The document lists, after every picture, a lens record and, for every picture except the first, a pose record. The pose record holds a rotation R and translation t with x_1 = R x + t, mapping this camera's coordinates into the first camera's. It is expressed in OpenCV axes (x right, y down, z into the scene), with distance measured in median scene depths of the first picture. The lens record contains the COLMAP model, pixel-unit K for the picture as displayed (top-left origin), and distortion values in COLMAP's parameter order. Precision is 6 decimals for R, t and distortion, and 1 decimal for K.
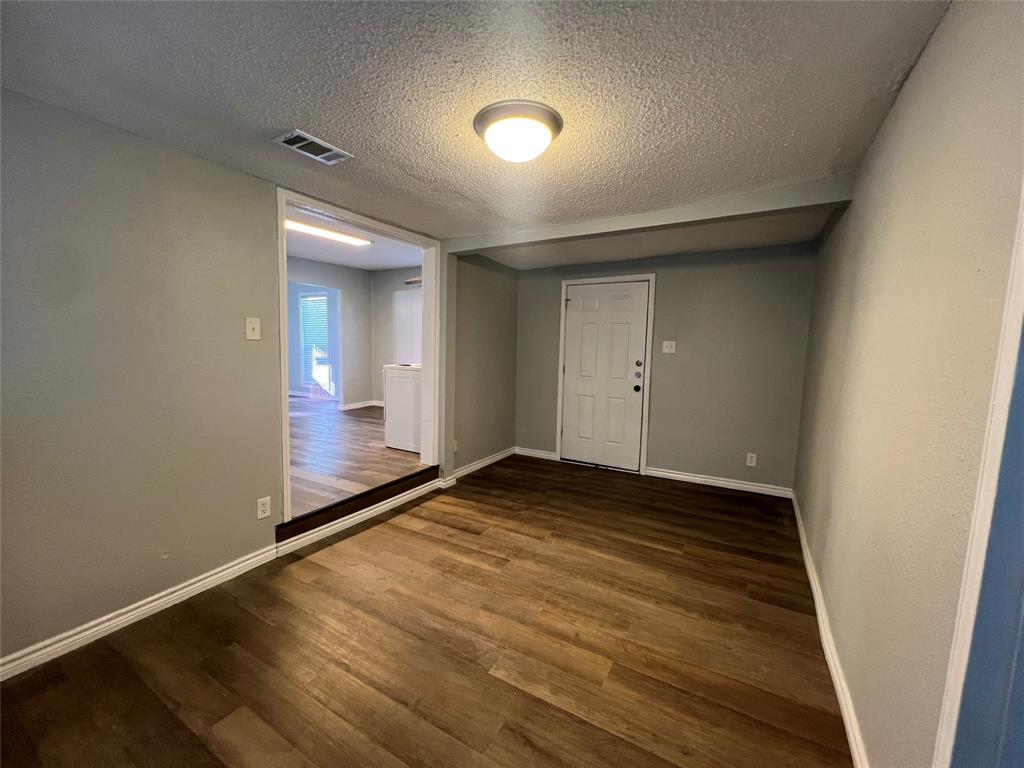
lens RADIAL K [[408.3, 0, 513.1], [0, 408.3, 381.2], [0, 0, 1]] dist [-0.000066, 0.000160]
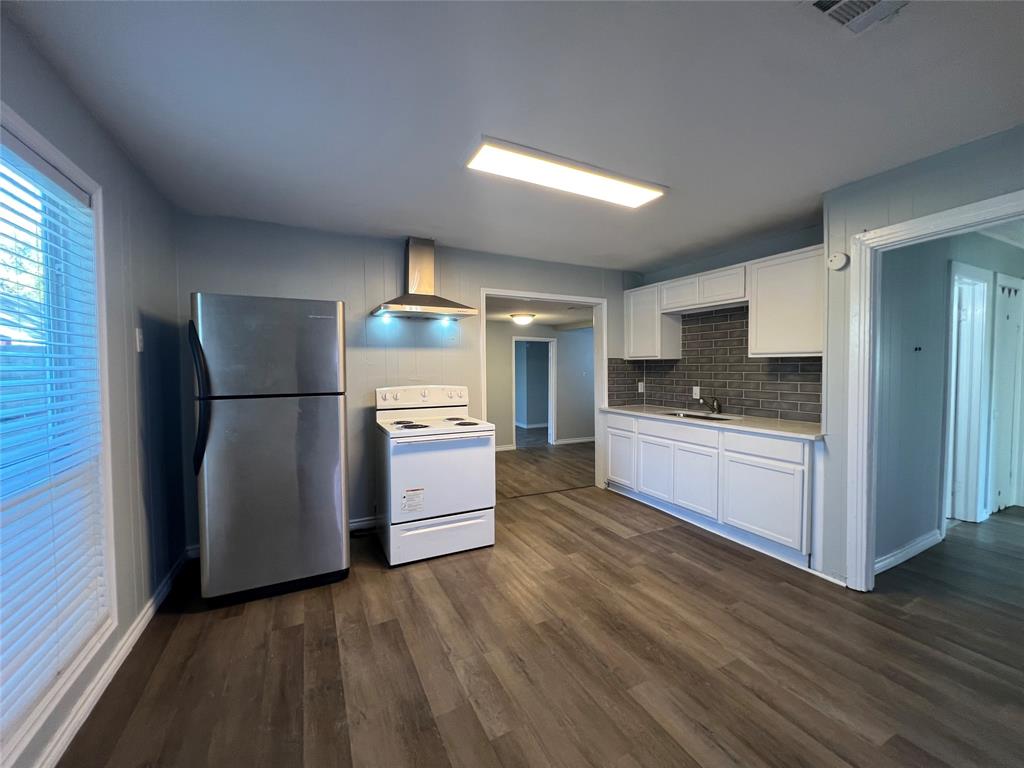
lens RADIAL K [[408.3, 0, 511.4], [0, 408.3, 382.5], [0, 0, 1]] dist [-0.000066, 0.000160]
pose [[-0.831271, -0.036694, 0.554655, -1.009644], [0.038597, 0.991600, 0.123446, -0.269904], [-0.554526, 0.124025, -0.822872, 2.173272]]
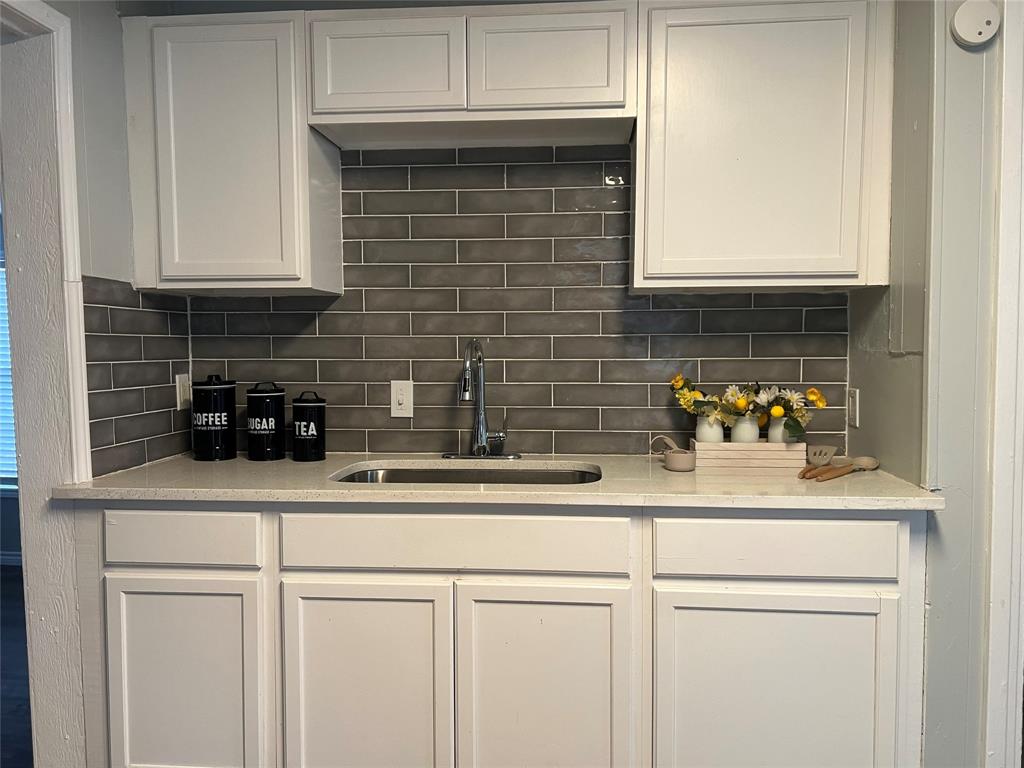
lens RADIAL K [[764.8, 0, 520.2], [0, 764.8, 386.0], [0, 0, 1]] dist [0.044572, -0.035753]
pose [[-0.907963, 0.003832, -0.419032, -0.559742], [-0.053814, 0.990612, 0.125664, -0.175171], [0.415580, 0.136648, -0.899233, 1.547396]]
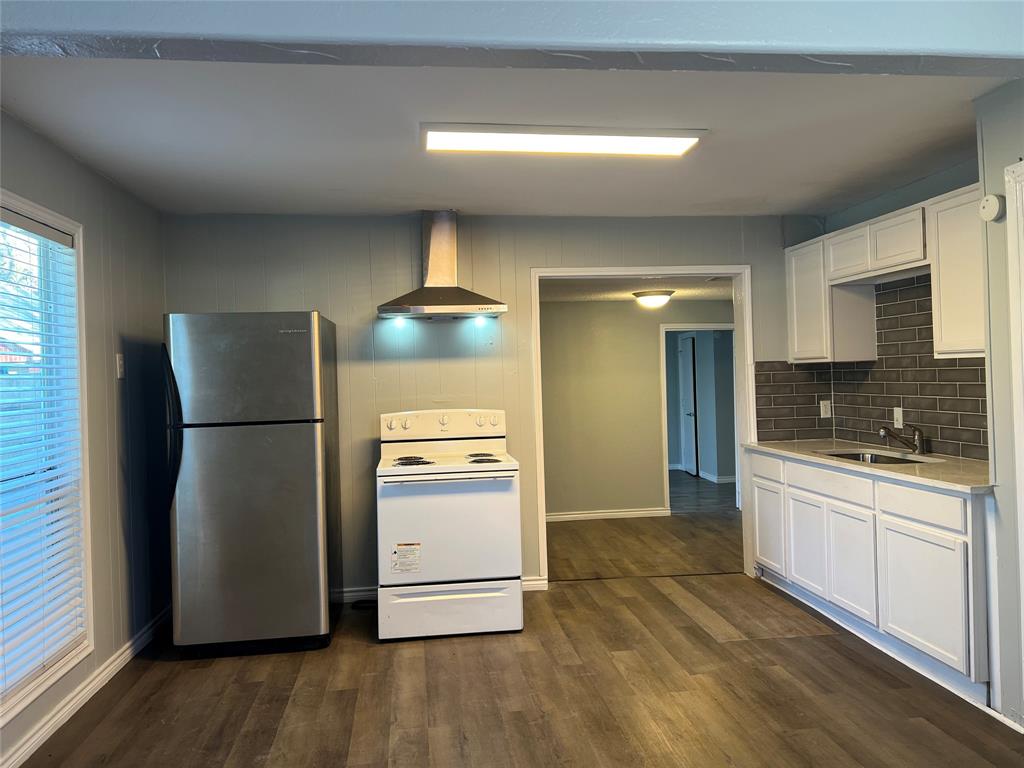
lens RADIAL K [[764.8, 0, 513.2], [0, 764.8, 381.1], [0, 0, 1]] dist [0.044572, -0.035753]
pose [[-0.603347, -0.007933, 0.797440, -1.485180], [0.088508, 0.993107, 0.076845, -0.295286], [-0.792552, 0.116943, -0.598486, 2.192348]]
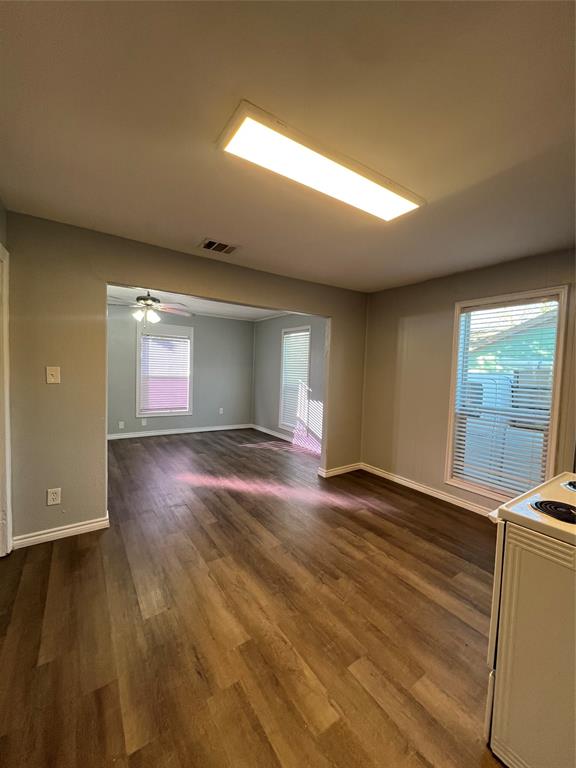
lens RADIAL K [[306.2, 0, 288.8], [0, 306.2, 384.3], [0, 0, 1]] dist [-0.000066, 0.000160]
pose [[0.897772, 0.032279, -0.439277, -0.516045], [-0.053259, 0.997949, -0.035517, -0.169494], [0.437230, 0.055281, 0.897649, 0.995458]]
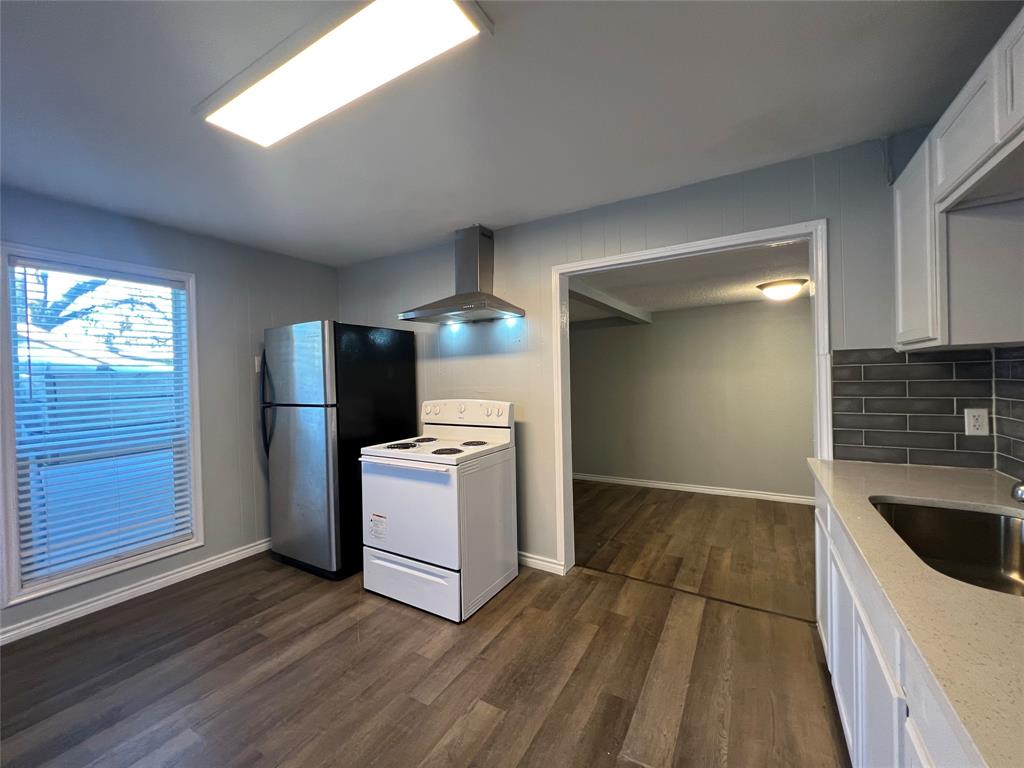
lens RADIAL K [[408.3, 0, 513.0], [0, 408.3, 383.0], [0, 0, 1]] dist [-0.000066, 0.000160]
pose [[0.014520, -0.034052, 0.999315, -1.138965], [0.114713, 0.992878, 0.032166, -0.193080], [-0.993293, 0.114167, 0.018322, 1.295612]]
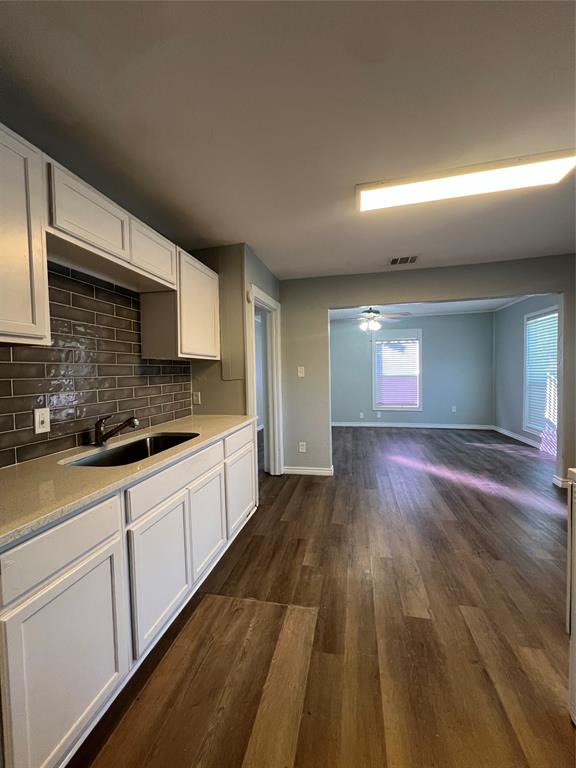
lens RADIAL K [[306.2, 0, 288.6], [0, 306.2, 383.4], [0, 0, 1]] dist [-0.000066, 0.000160]
pose [[0.297210, 0.009568, -0.954764, -0.212822], [-0.055772, 0.998416, -0.007356, -0.131356], [0.953182, 0.055435, 0.297273, 1.007420]]
